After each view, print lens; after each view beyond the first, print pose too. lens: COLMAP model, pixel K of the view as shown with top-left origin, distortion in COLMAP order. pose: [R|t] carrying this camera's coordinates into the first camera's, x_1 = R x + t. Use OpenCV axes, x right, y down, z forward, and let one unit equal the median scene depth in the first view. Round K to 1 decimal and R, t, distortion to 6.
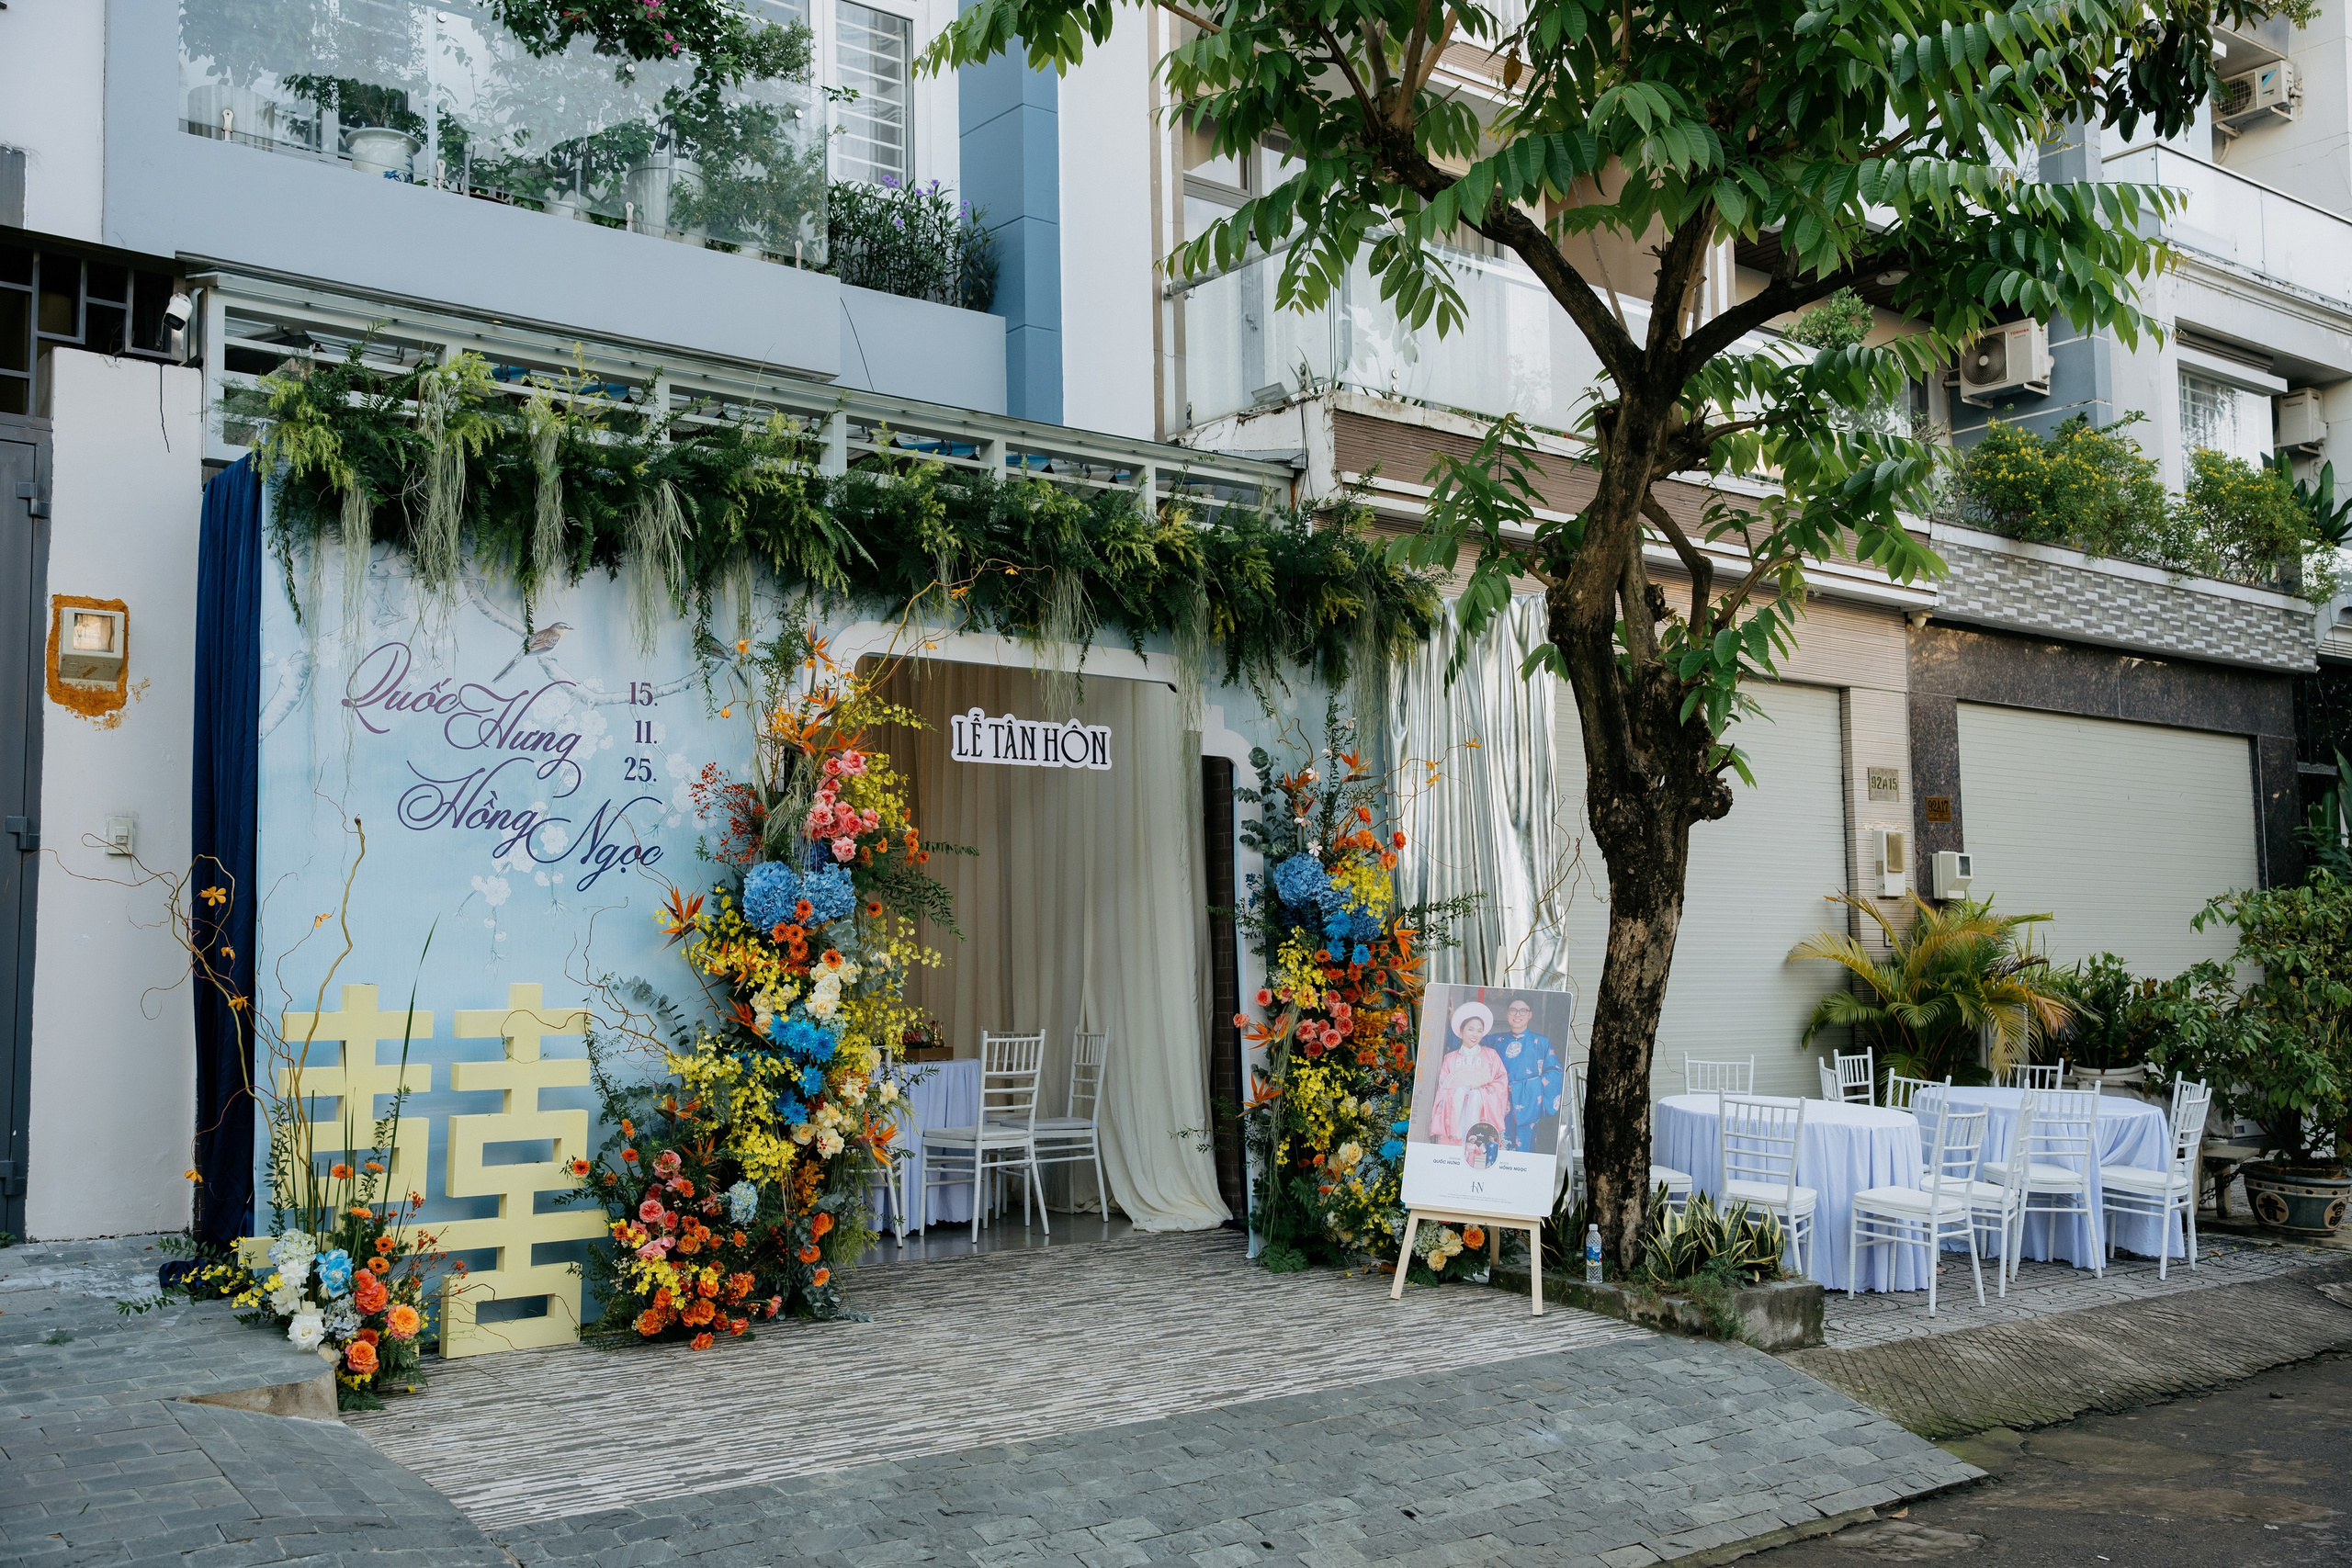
lens RADIAL K [[2286.0, 0, 1175.3], [0, 2286.0, 783.7], [0, 0, 1]] dist [0.035811, 0.000000]
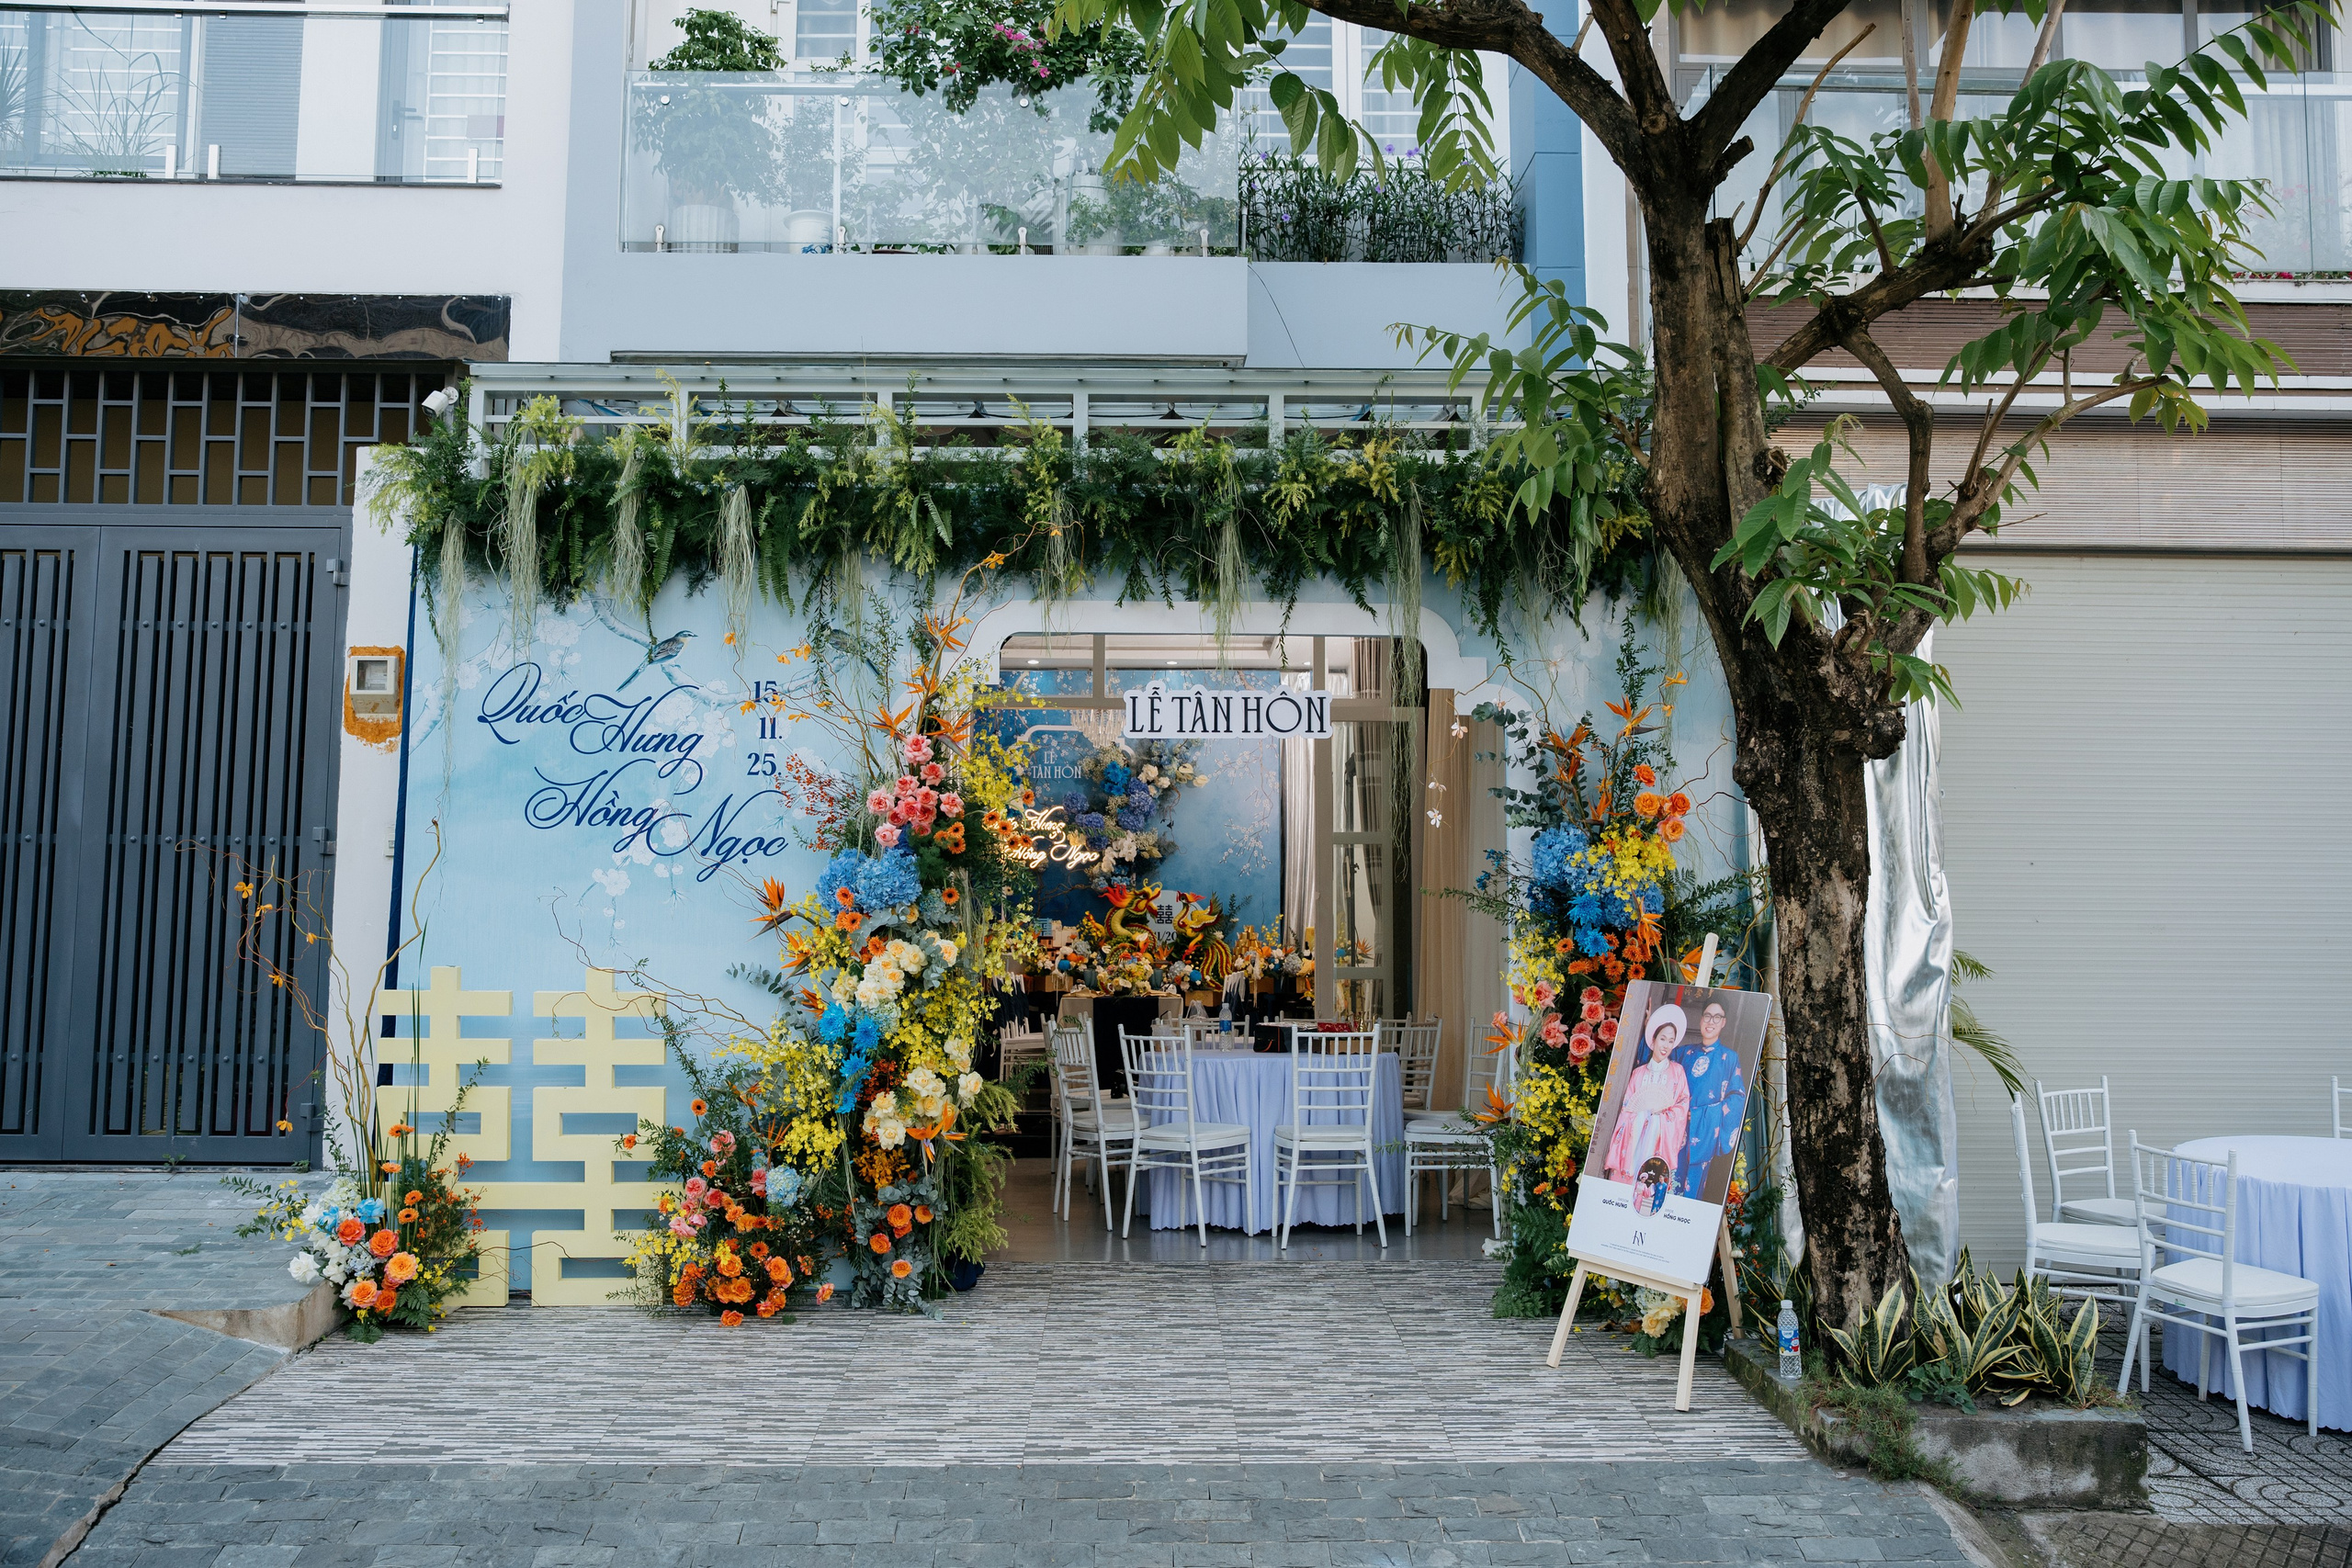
lens RADIAL K [[2042.4, 0, 1173.7], [0, 2042.4, 785.4], [0, 0, 1]] dist [-0.029086, 0.016798]
pose [[0.787420, -0.043746, -0.614862, 0.499510], [0.043770, 0.998929, -0.015017, 0.026291], [0.614860, -0.015088, 0.788492, 0.392014]]
